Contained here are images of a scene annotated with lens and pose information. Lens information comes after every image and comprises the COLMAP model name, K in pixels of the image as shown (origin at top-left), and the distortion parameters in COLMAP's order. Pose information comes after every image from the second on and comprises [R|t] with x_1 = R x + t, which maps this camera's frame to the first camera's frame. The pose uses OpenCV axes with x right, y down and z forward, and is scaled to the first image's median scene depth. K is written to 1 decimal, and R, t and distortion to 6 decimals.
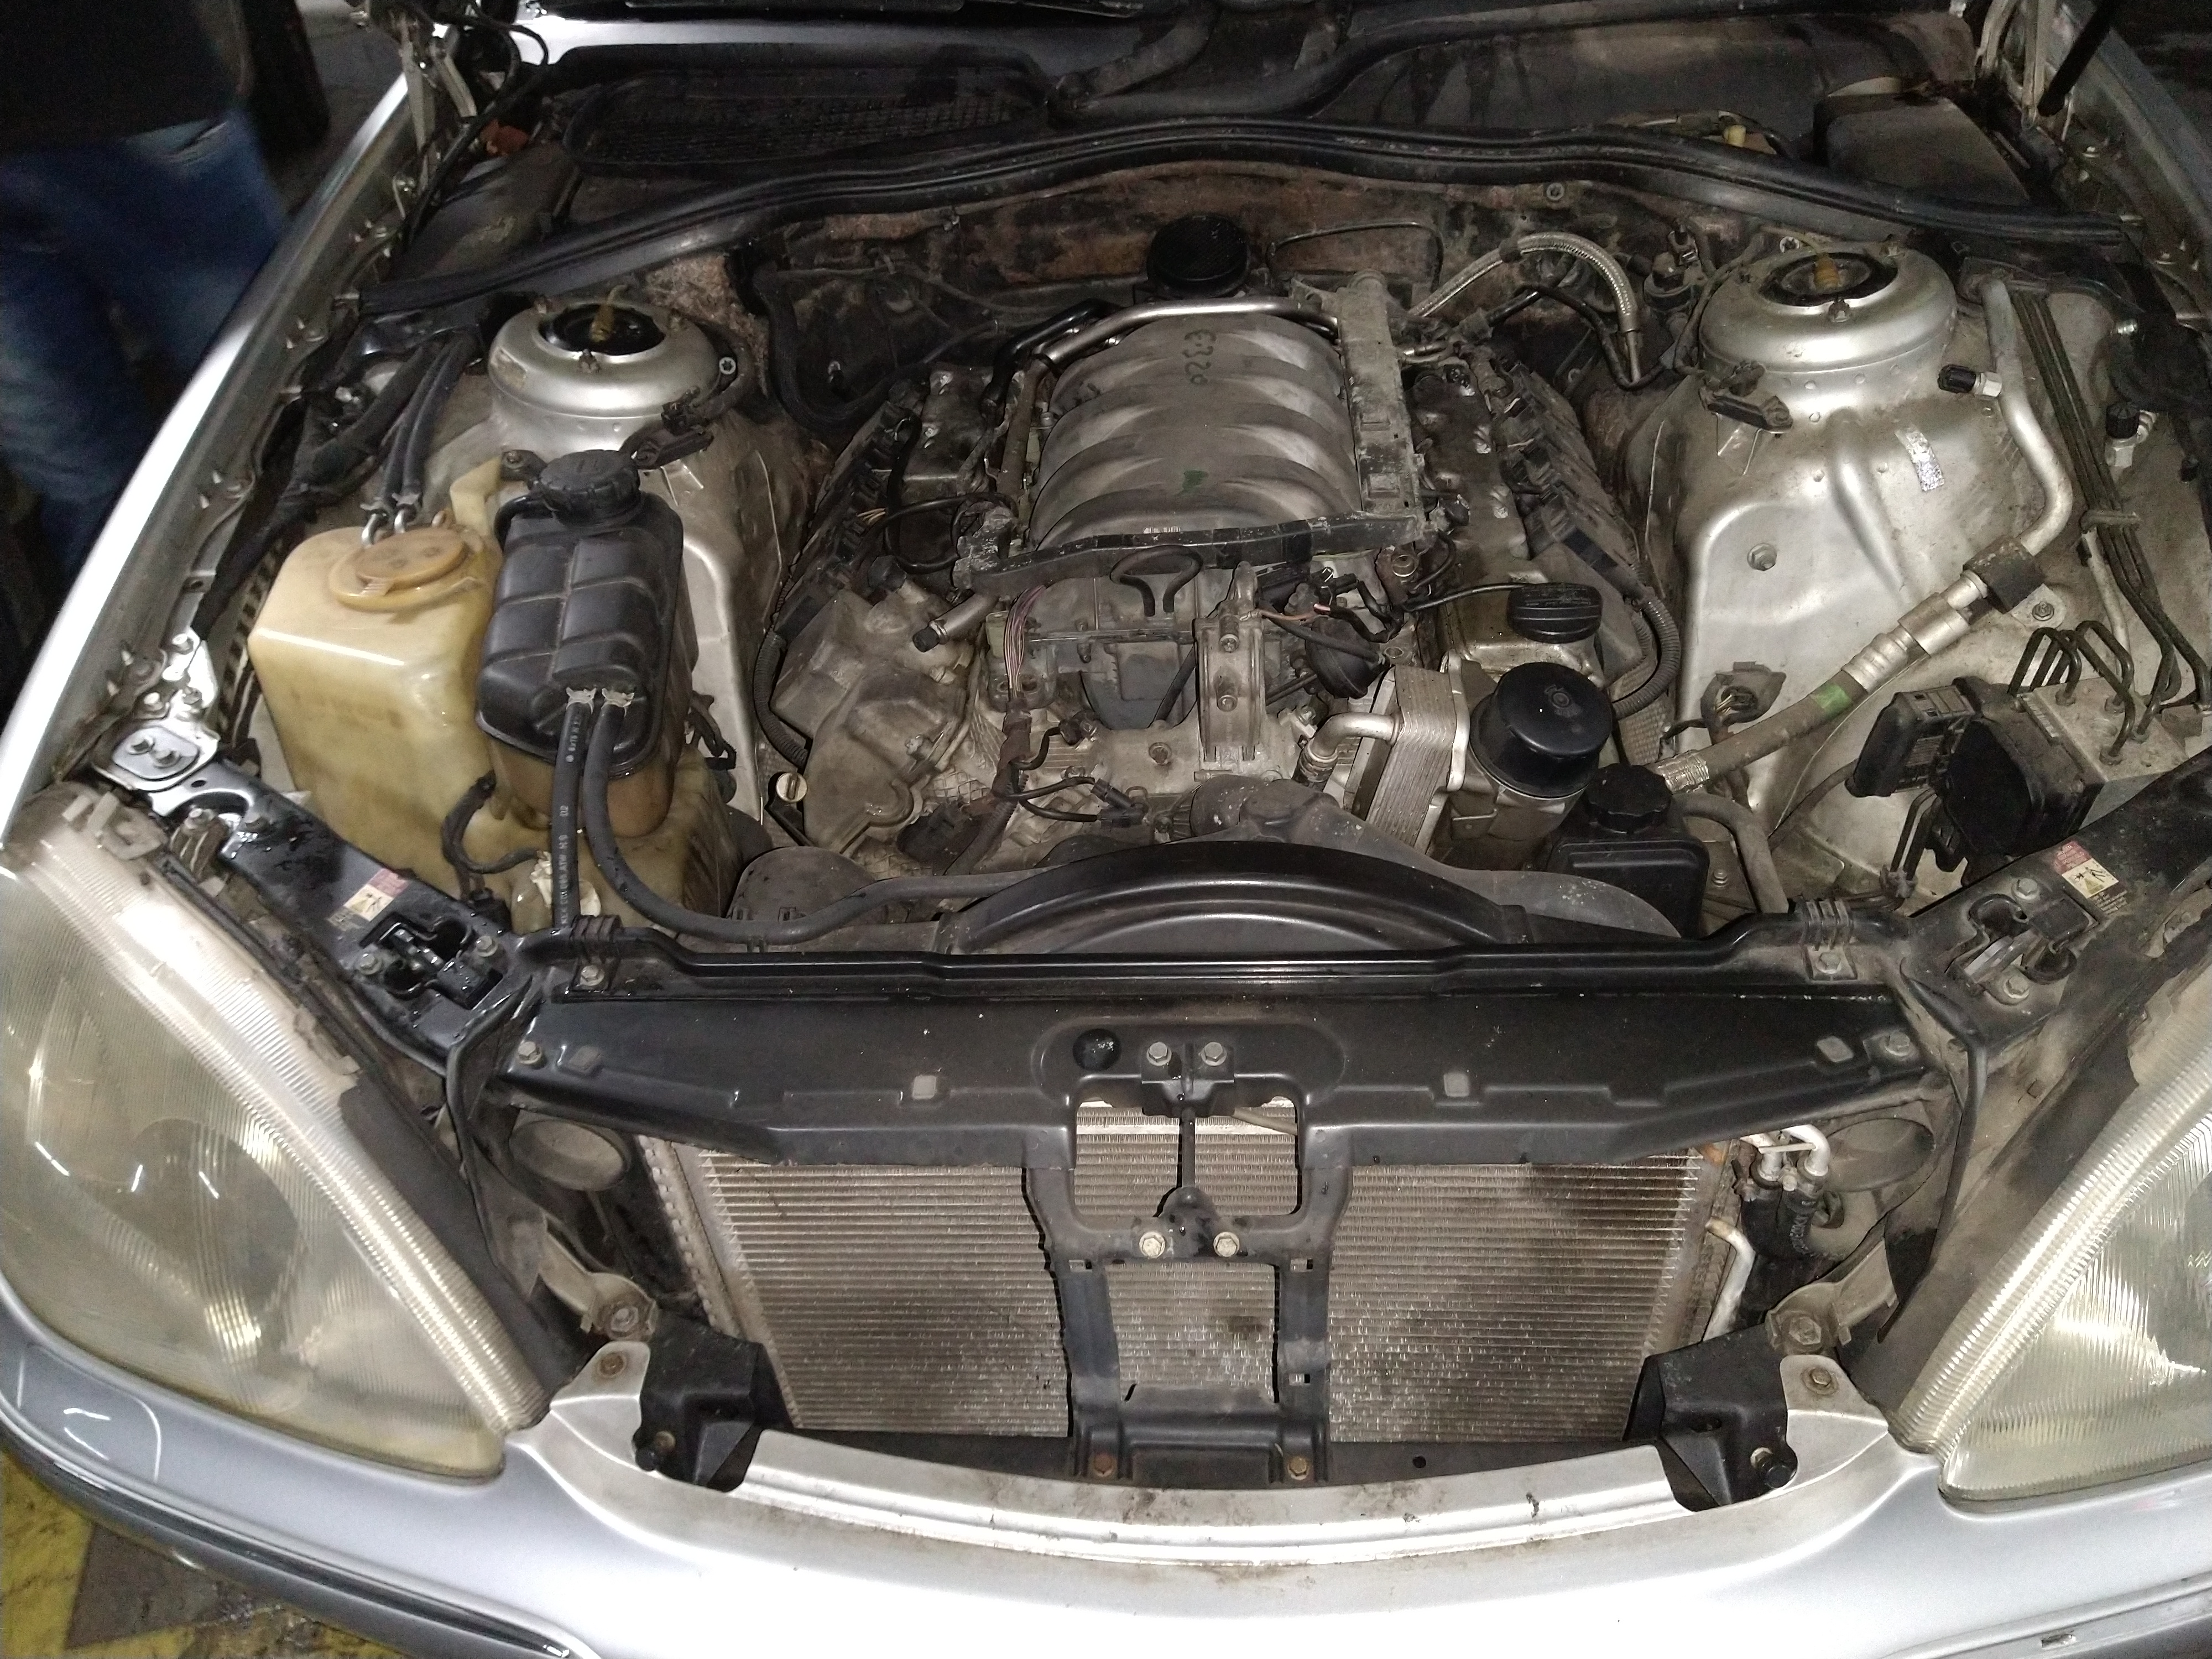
lens RADIAL K [[1627.9, 0, 1112.4], [0, 1627.9, 833.5], [0, 0, 1]] dist [0.015798, -0.020212]
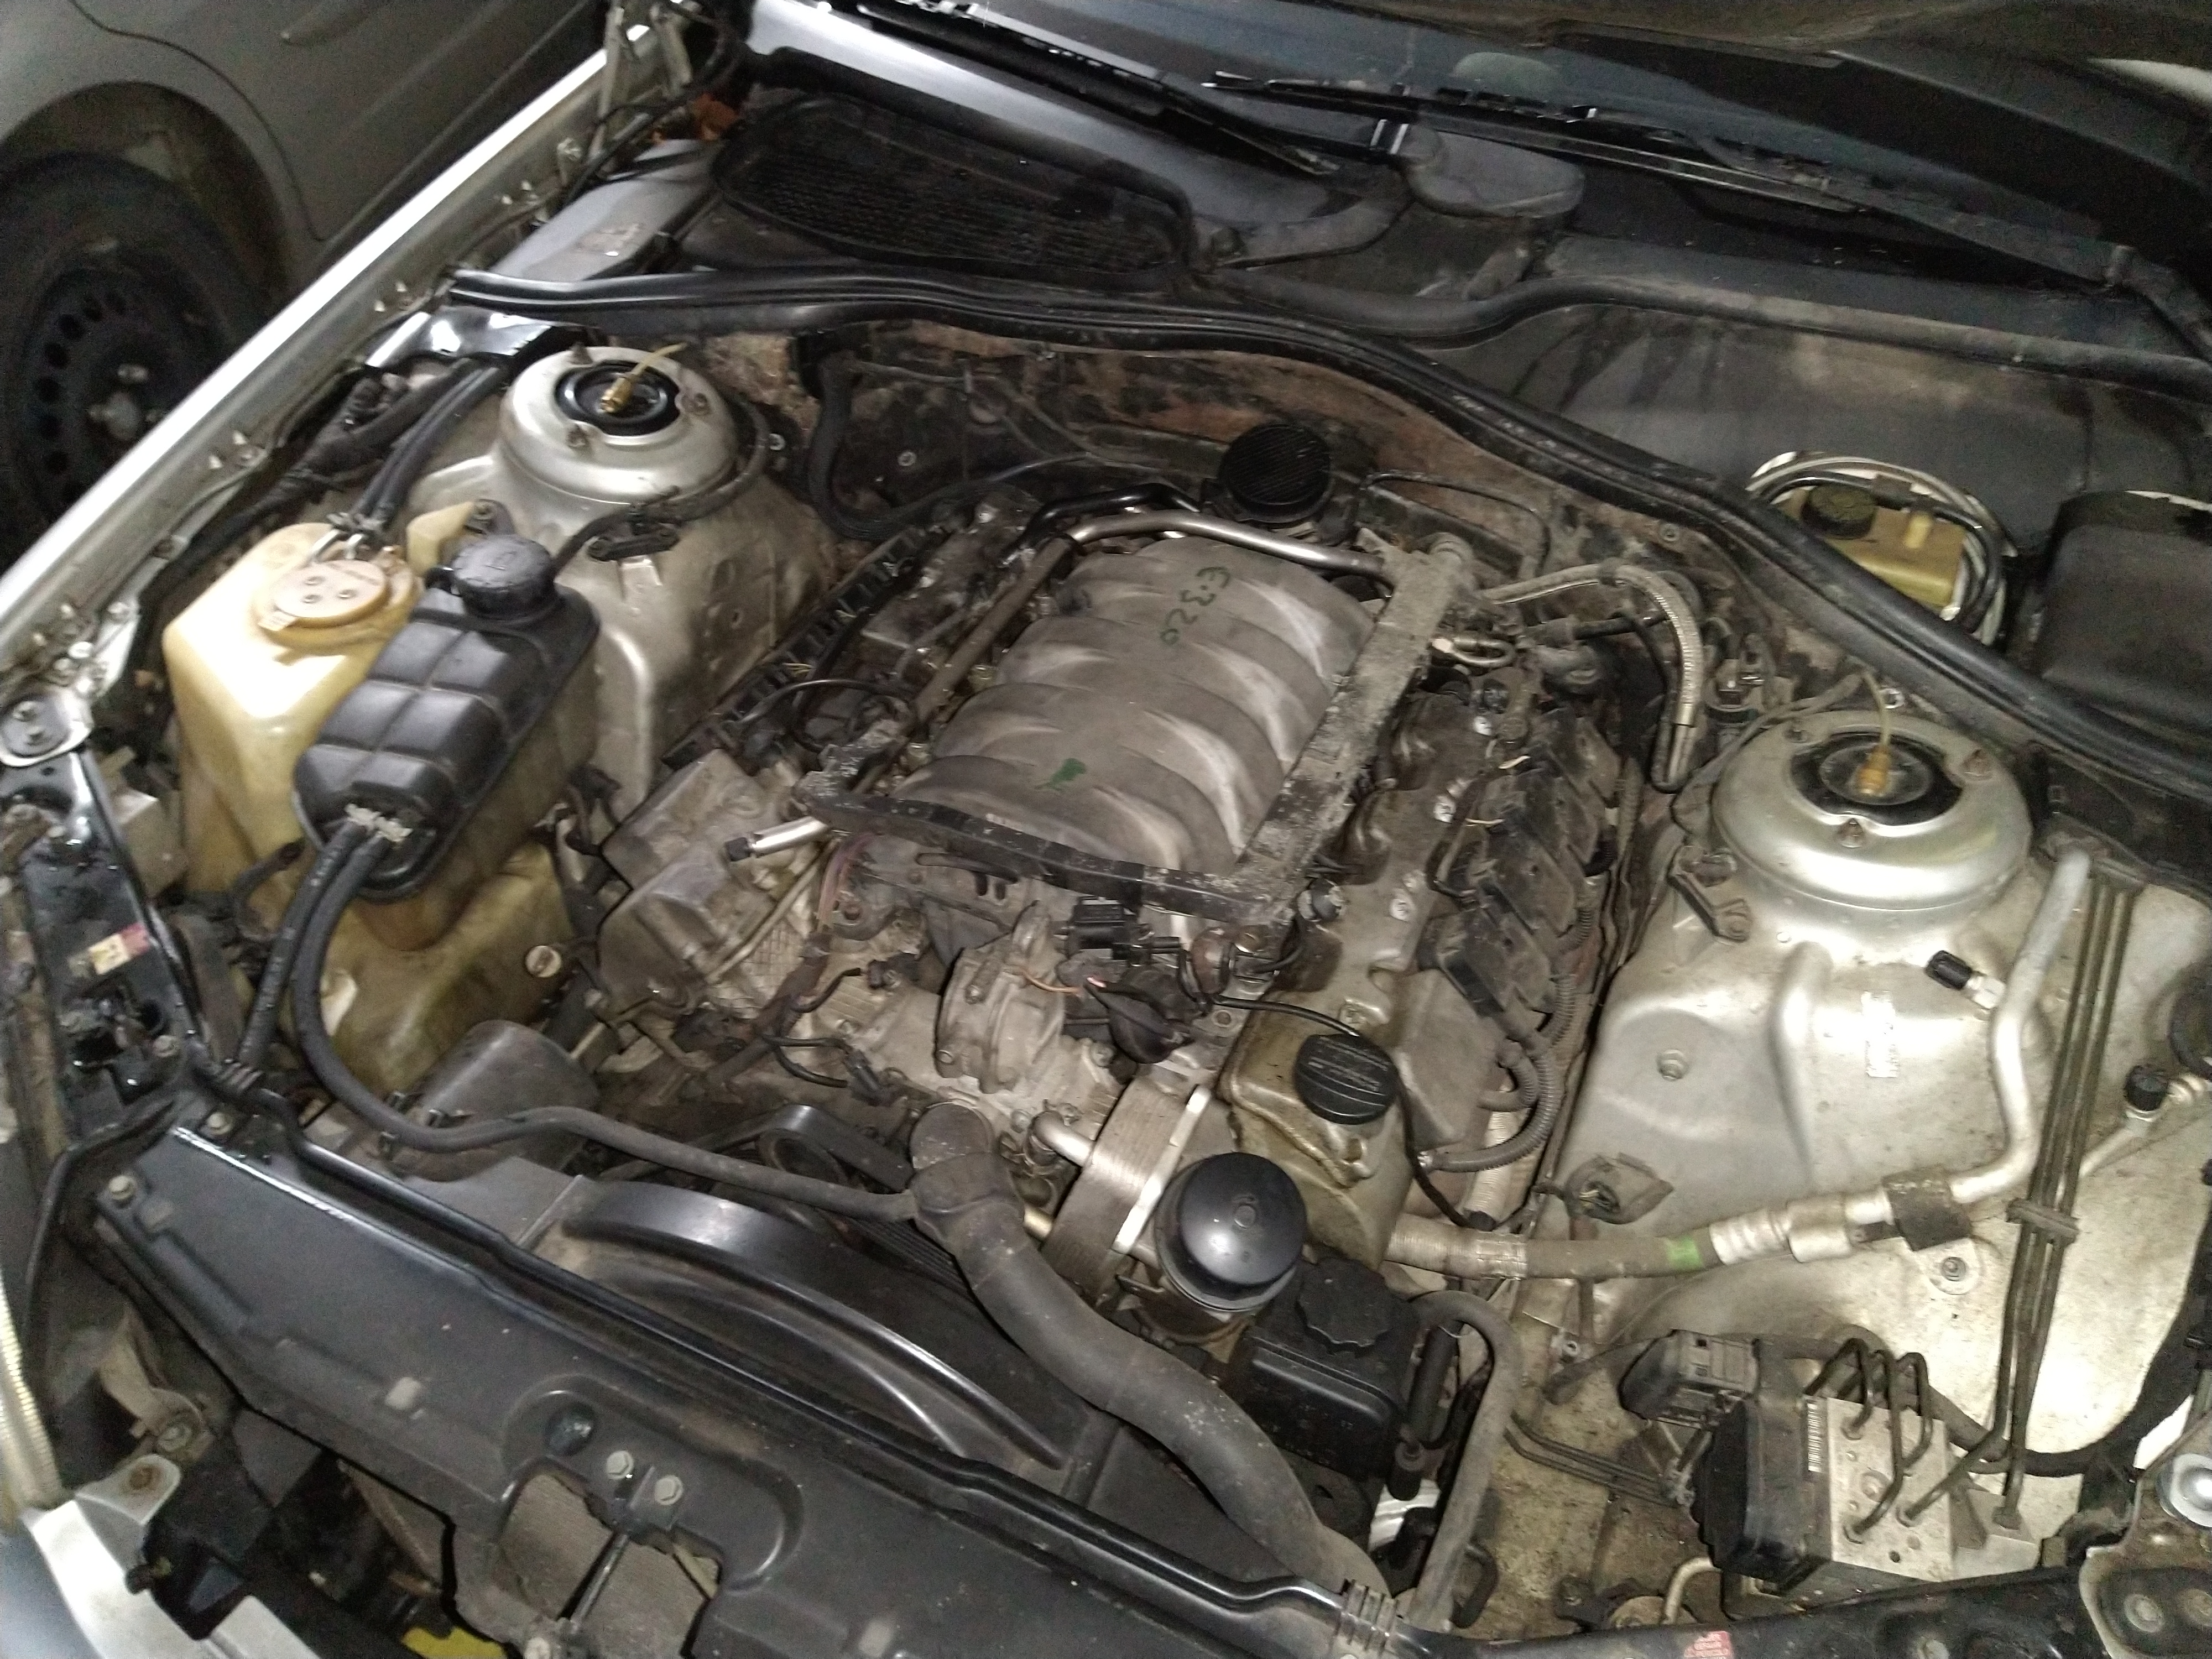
lens RADIAL K [[1627.9, 0, 1110.3], [0, 1627.9, 829.1], [0, 0, 1]] dist [0.015798, -0.020212]
pose [[0.923486, 0.332909, -0.190641, 0.237496], [-0.316561, 0.941995, 0.111514, -0.275087], [0.216707, -0.042632, 0.975305, 0.103637]]
